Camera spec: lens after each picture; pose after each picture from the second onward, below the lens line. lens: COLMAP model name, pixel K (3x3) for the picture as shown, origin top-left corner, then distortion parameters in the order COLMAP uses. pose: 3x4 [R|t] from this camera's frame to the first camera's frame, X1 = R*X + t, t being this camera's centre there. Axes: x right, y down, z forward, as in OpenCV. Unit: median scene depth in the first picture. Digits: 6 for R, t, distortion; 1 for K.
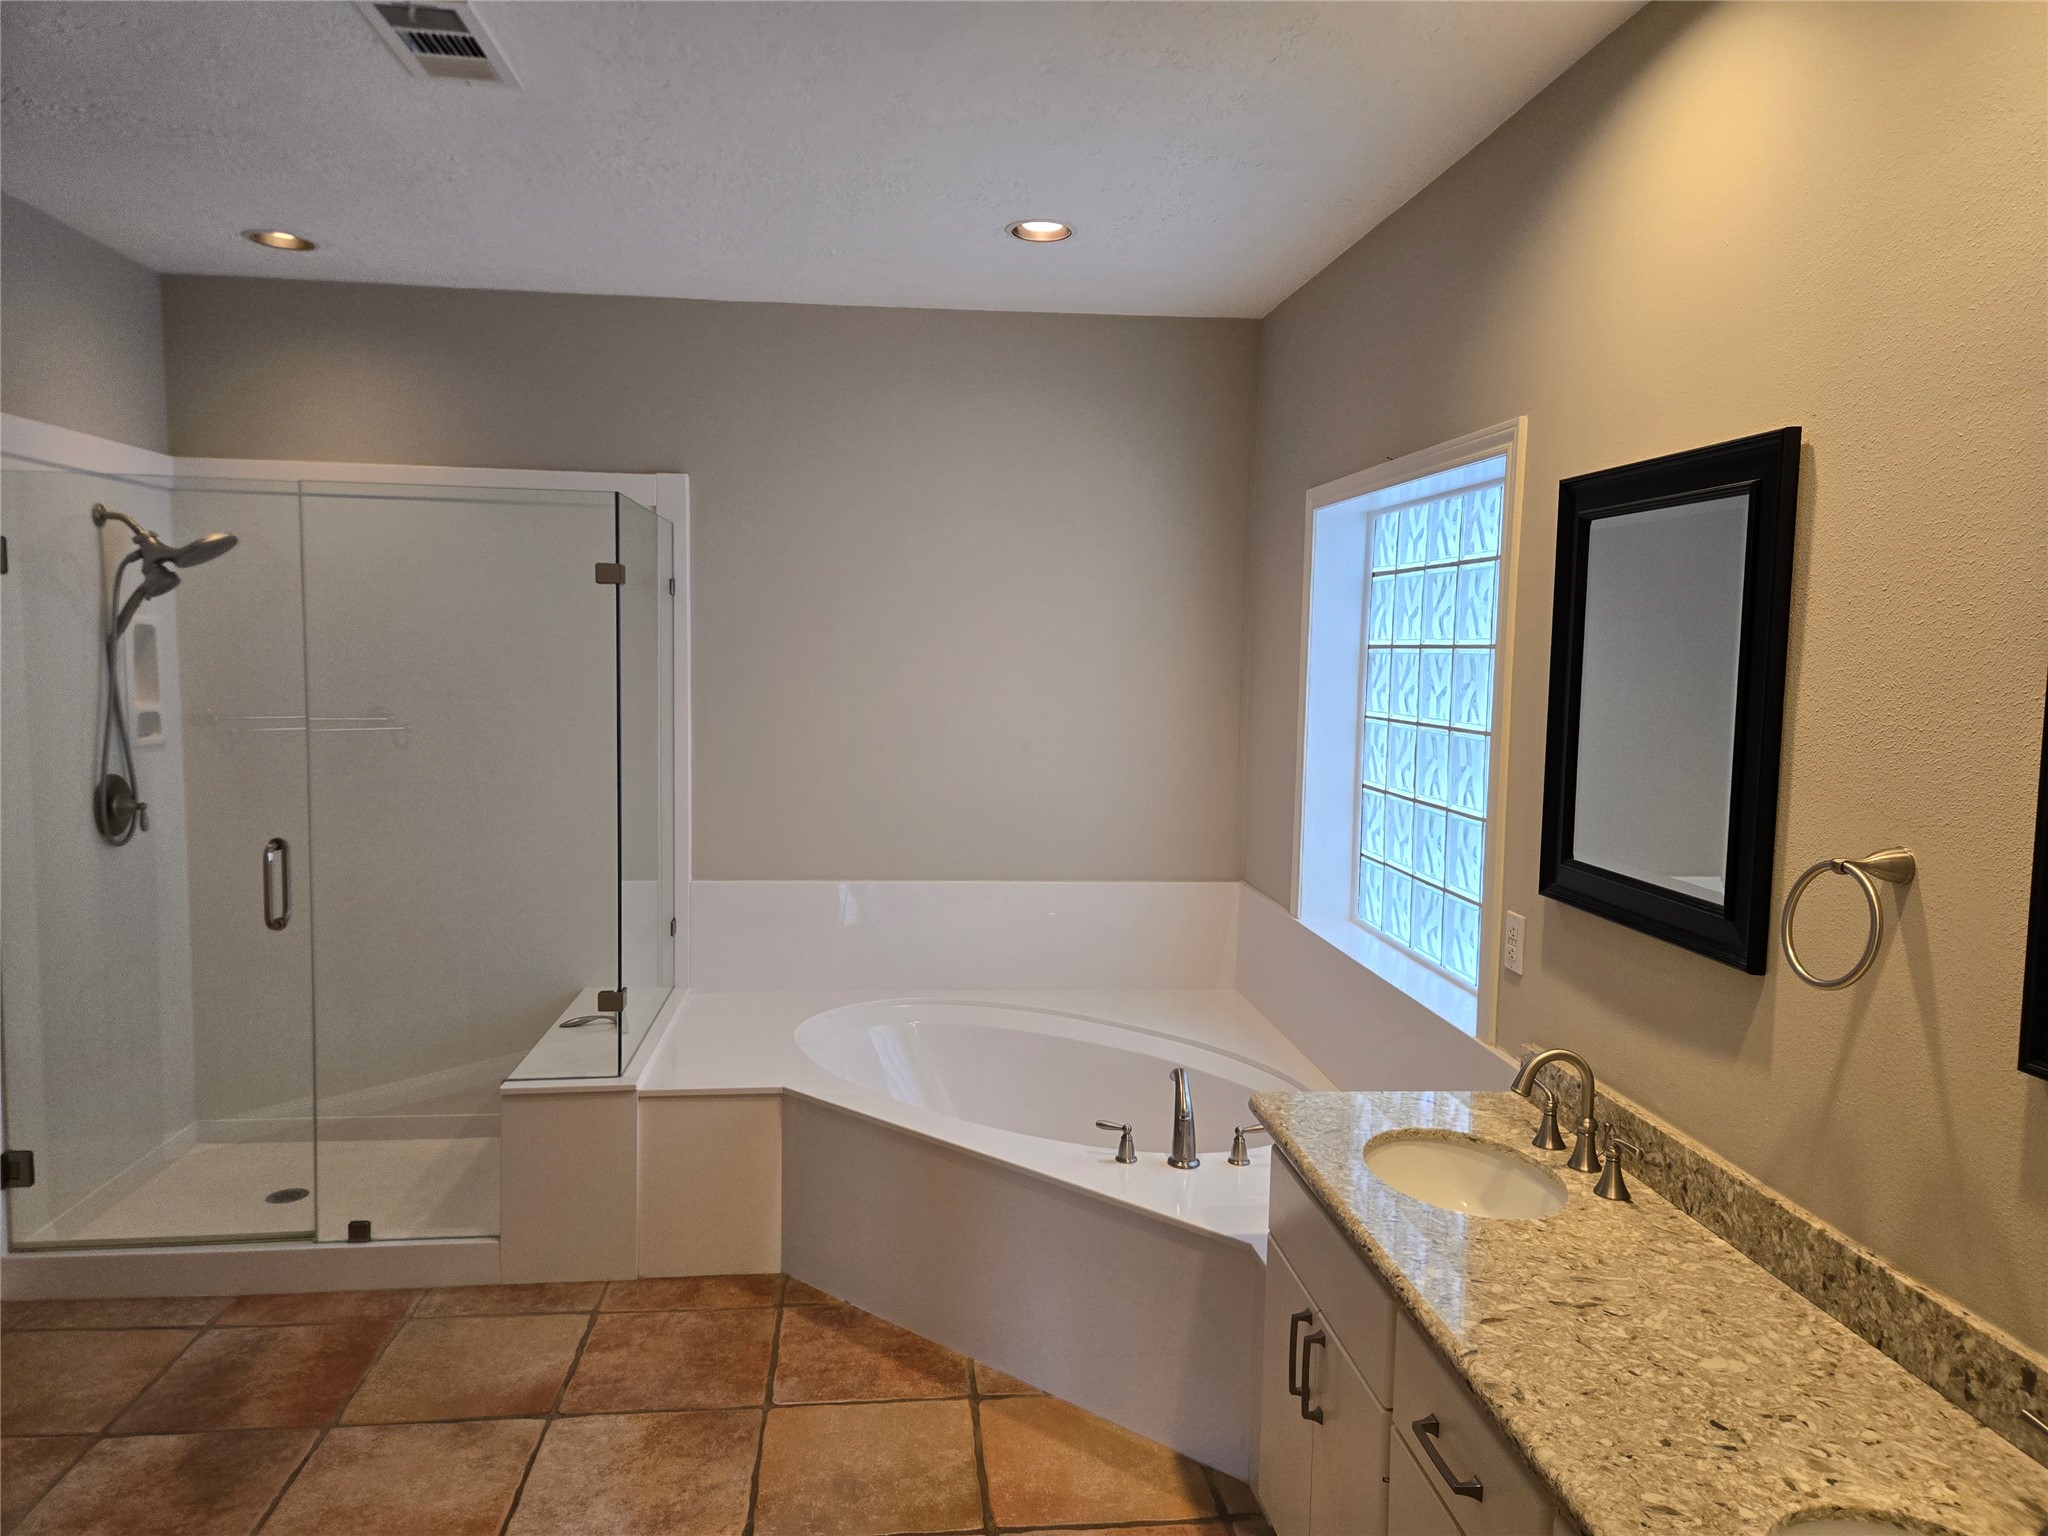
lens RADIAL K [[1379.1, 0, 1020.8], [0, 1379.1, 771.0], [0, 0, 1]] dist [0.069295, -0.053393]
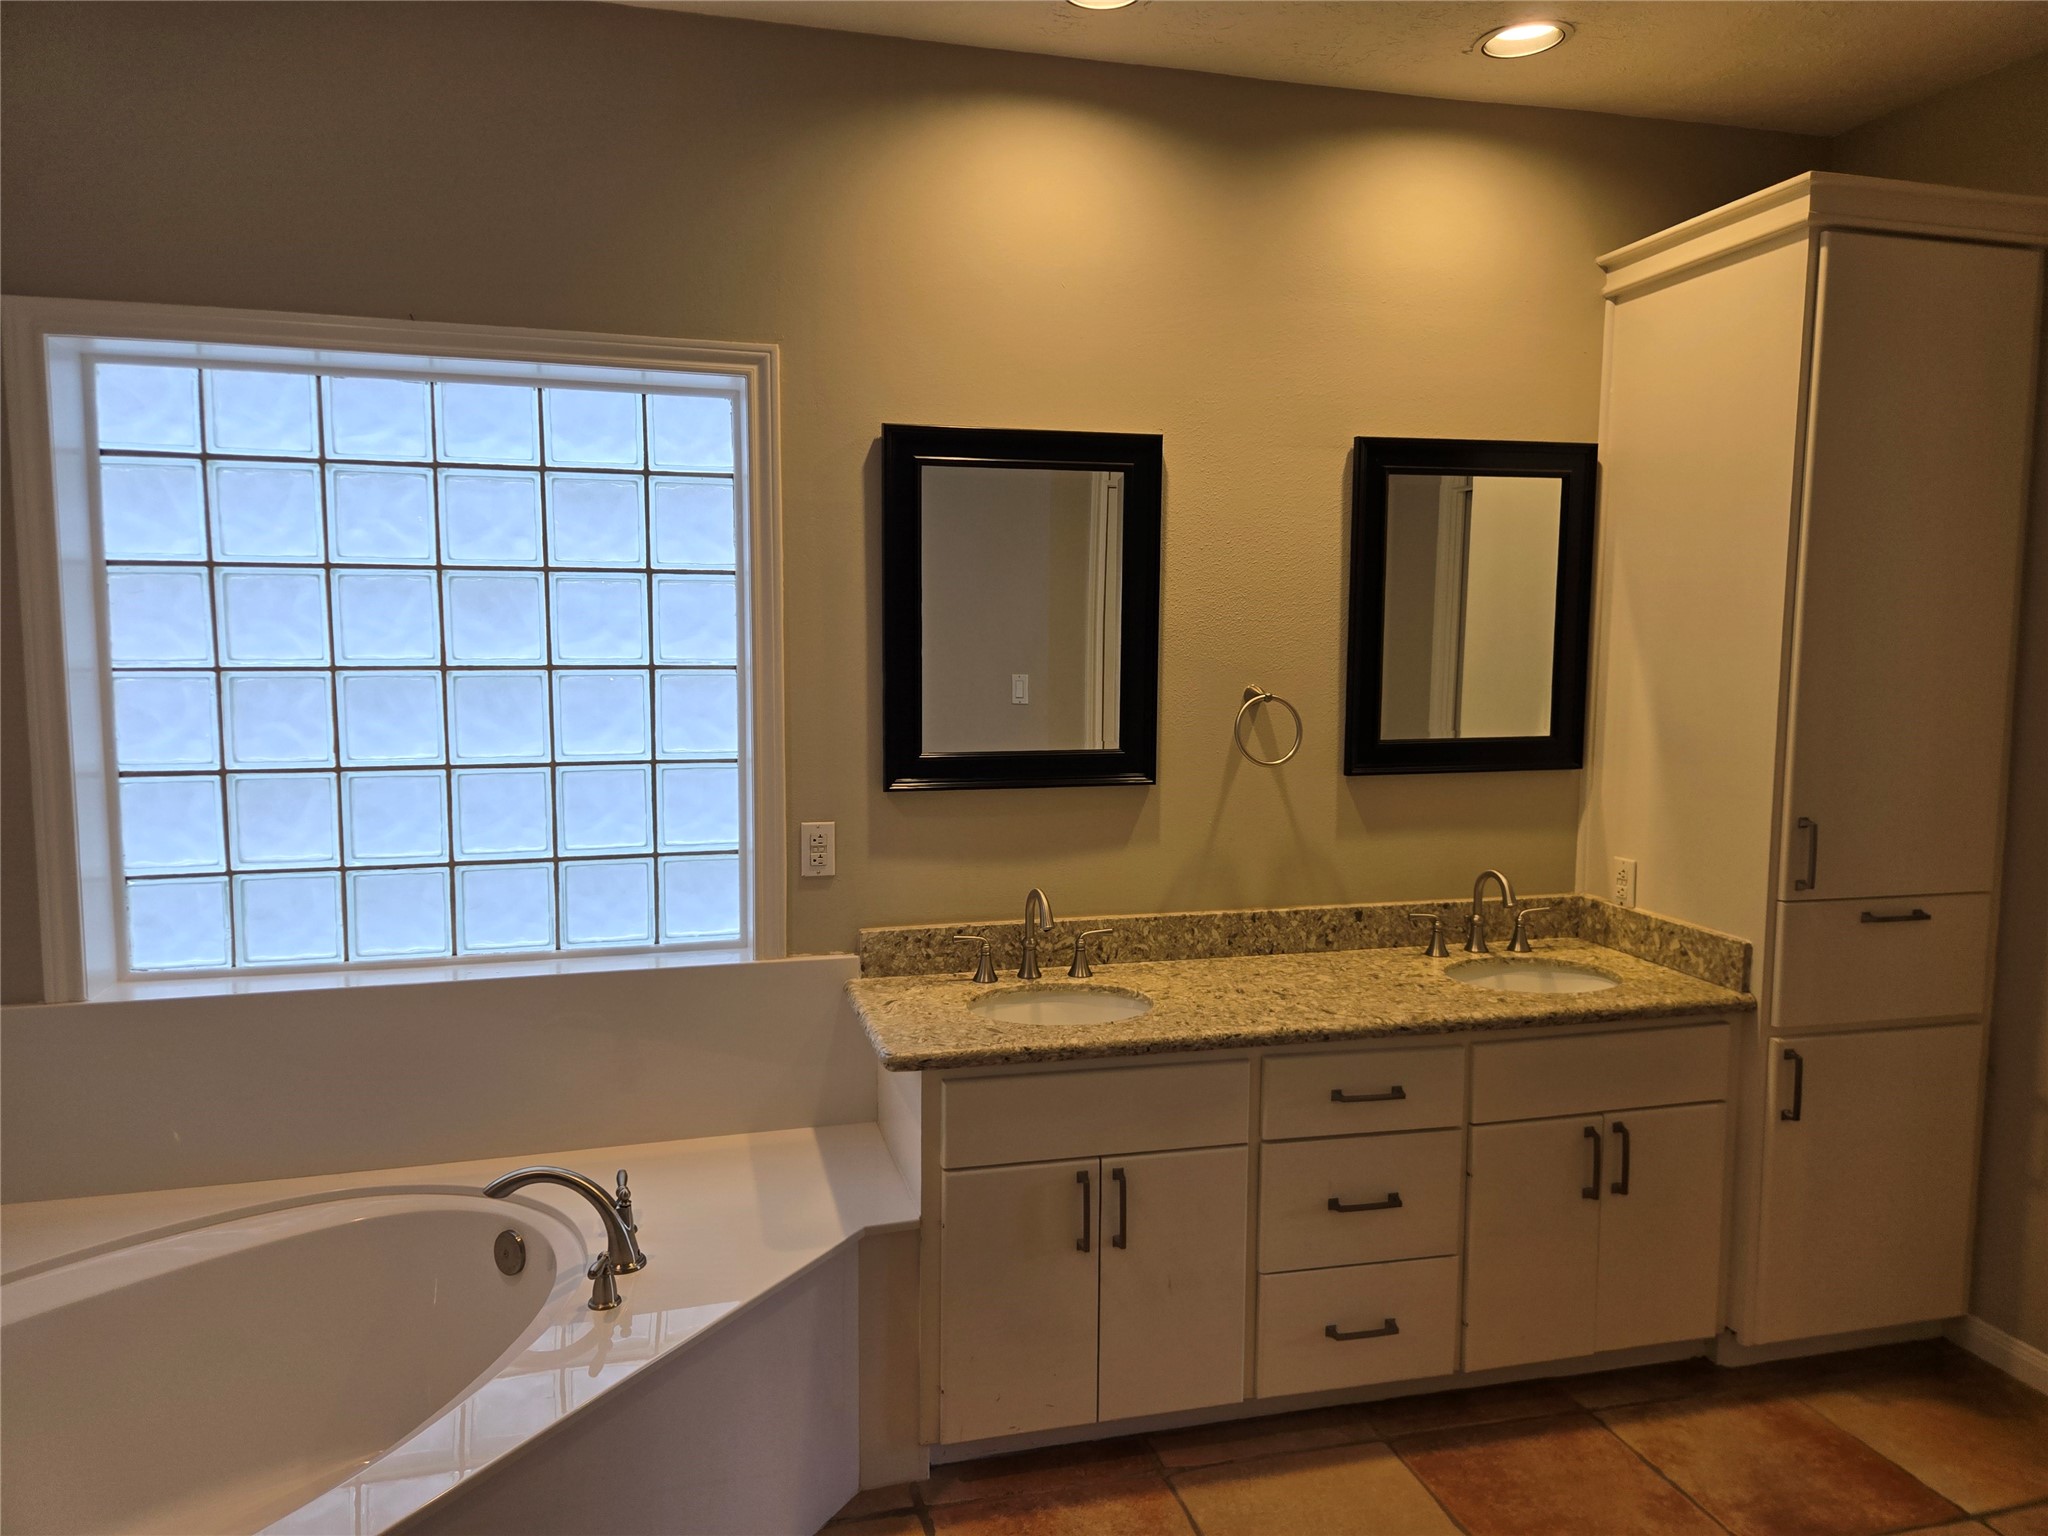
lens RADIAL K [[1379.1, 0, 1022.8], [0, 1379.1, 756.7], [0, 0, 1]] dist [0.069295, -0.053393]
pose [[-0.163462, -0.120576, 0.979154, -1.030157], [0.076180, 0.987997, 0.134382, -0.112041], [-0.983604, 0.096559, -0.152314, 1.476425]]
